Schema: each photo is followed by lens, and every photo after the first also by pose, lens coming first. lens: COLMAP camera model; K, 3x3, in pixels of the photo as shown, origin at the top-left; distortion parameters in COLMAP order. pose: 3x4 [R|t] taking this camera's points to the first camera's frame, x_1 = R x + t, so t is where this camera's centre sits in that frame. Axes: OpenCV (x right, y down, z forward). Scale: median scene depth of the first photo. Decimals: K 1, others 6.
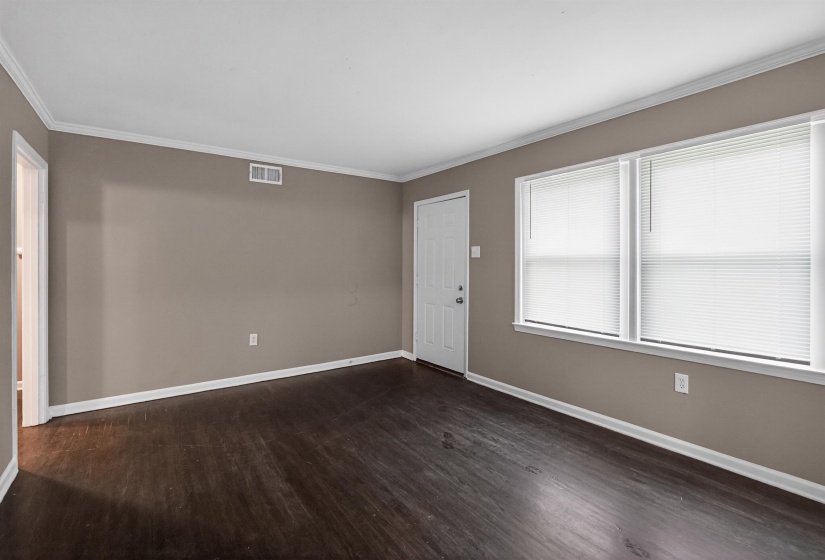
lens RADIAL K [[376.6, 0, 410.8], [0, 376.6, 266.5], [0, 0, 1]] dist [-0.012880, -0.000112]
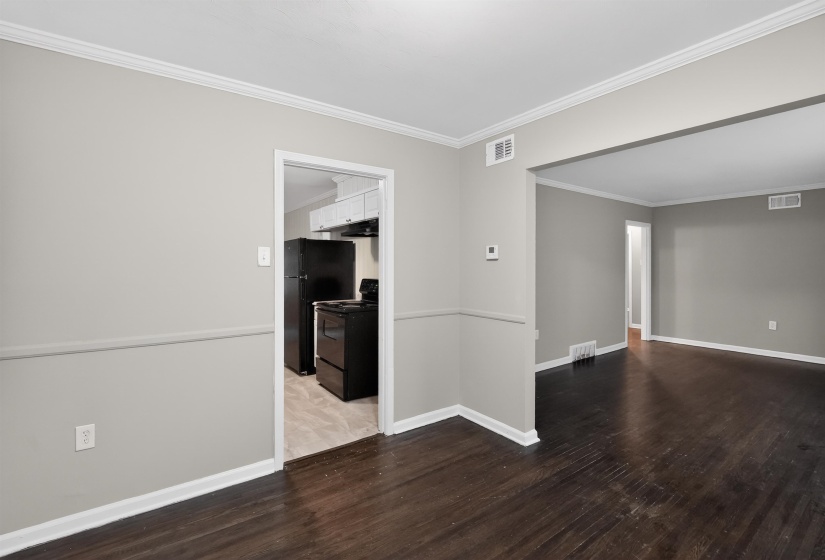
lens RADIAL K [[376.6, 0, 418.8], [0, 376.6, 262.5], [0, 0, 1]] dist [-0.012880, -0.000112]
pose [[0.013812, -0.008860, -0.999865, 1.225067], [-0.007928, 0.999928, -0.008970, -0.014767], [0.999873, 0.008050, 0.013741, -0.403746]]
